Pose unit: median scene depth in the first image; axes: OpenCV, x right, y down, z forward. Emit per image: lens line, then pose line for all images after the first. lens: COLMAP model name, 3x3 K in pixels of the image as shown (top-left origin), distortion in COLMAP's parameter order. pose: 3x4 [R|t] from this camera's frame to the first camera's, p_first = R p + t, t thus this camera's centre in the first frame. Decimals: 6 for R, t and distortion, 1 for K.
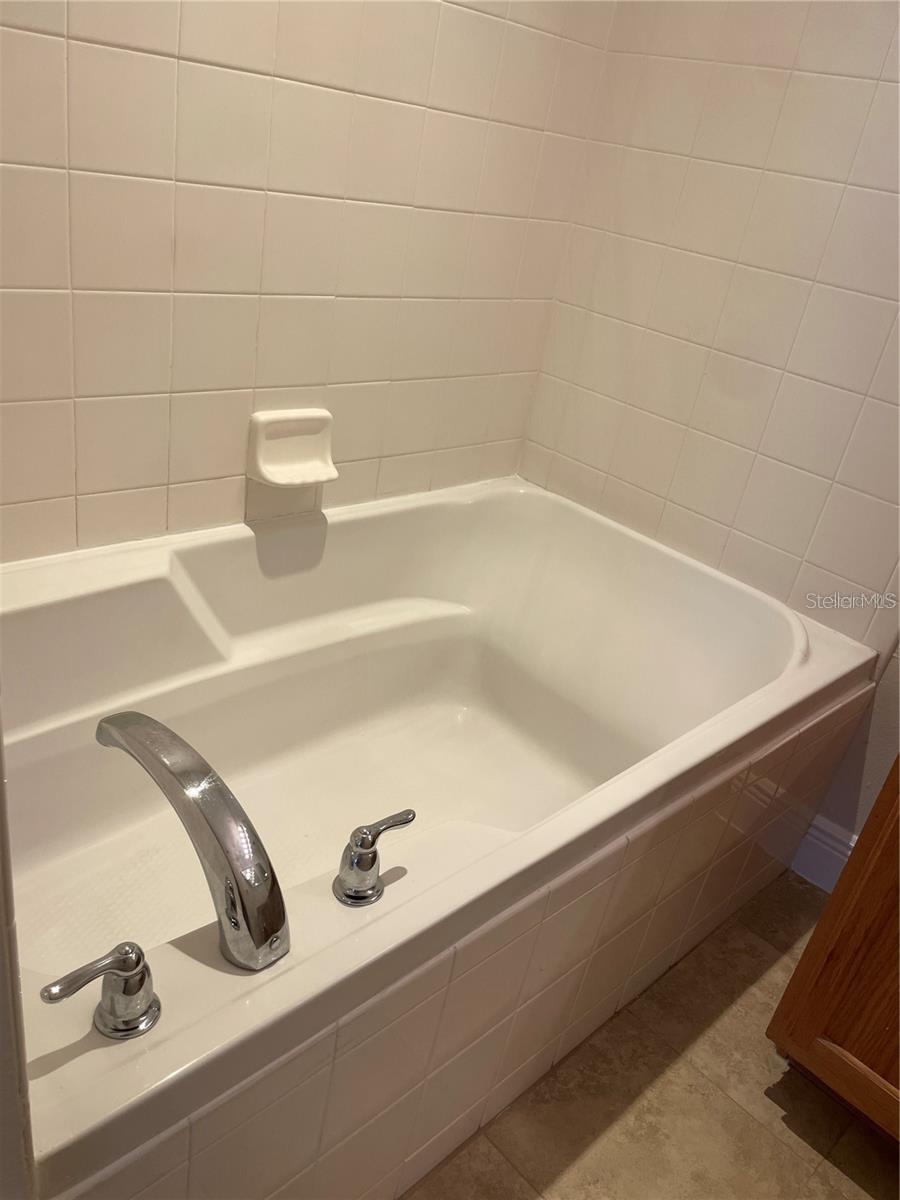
lens RADIAL K [[915.0, 0, 450.0], [0, 915.0, 600.0], [0, 0, 1]] dist [0.061548, -0.093360]
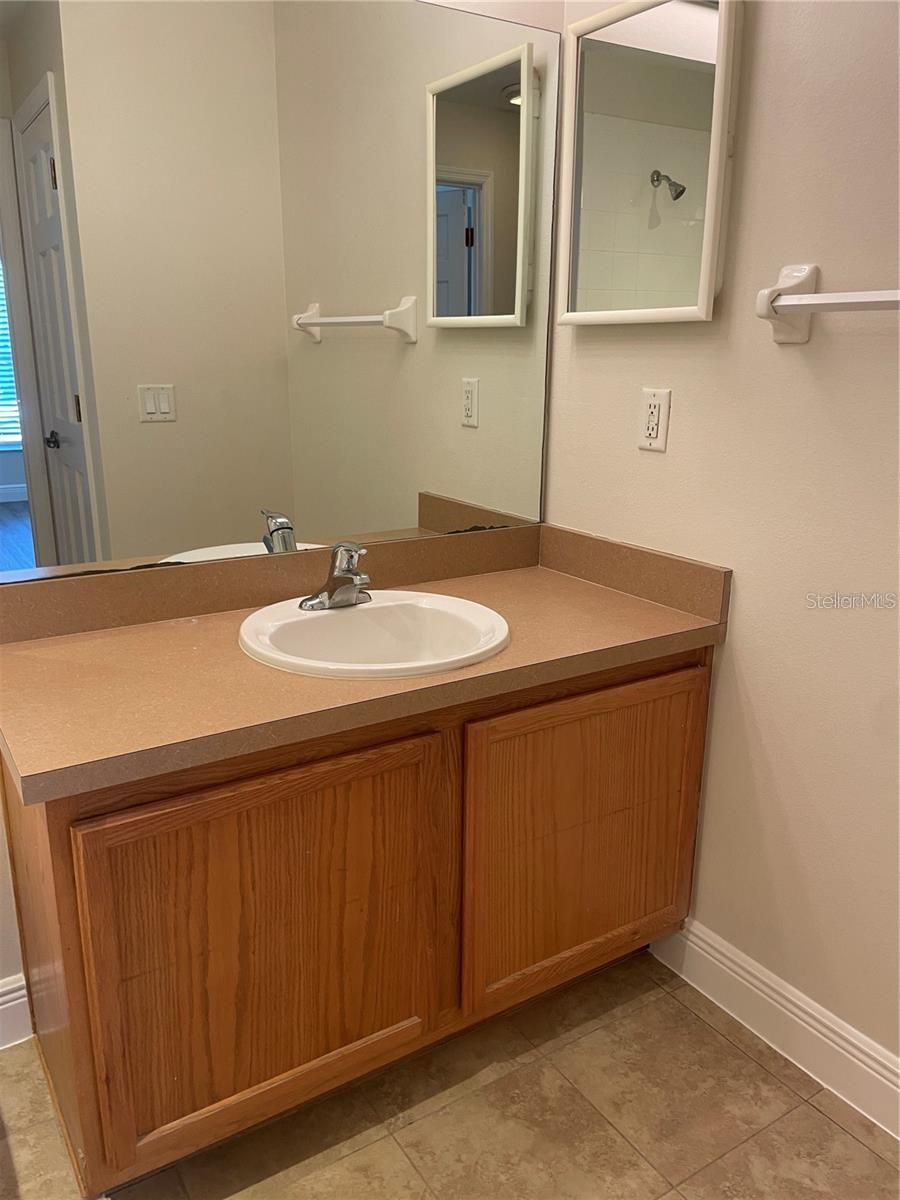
lens RADIAL K [[915.0, 0, 450.0], [0, 915.0, 600.0], [0, 0, 1]] dist [0.061548, -0.093360]
pose [[0.187612, -0.417645, 0.889030, -0.198395], [0.461555, 0.836436, 0.295536, -0.181421], [-0.867046, 0.354890, 0.349692, 0.089833]]
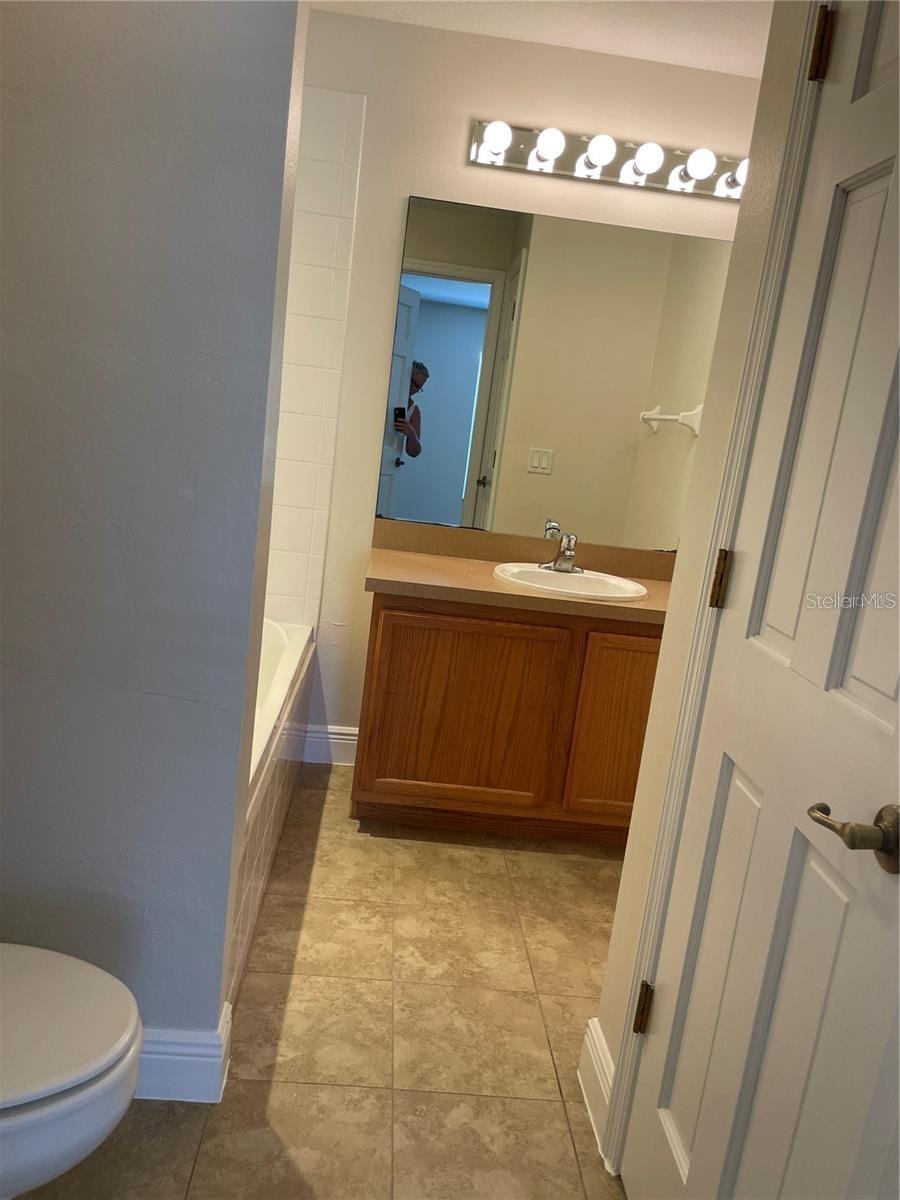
lens RADIAL K [[915.0, 0, 450.0], [0, 915.0, 600.0], [0, 0, 1]] dist [0.061548, -0.093360]
pose [[0.655921, -0.235130, 0.717274, -0.875824], [0.329748, 0.944036, 0.007922, 0.103478], [-0.678995, 0.231324, 0.696746, -0.680549]]
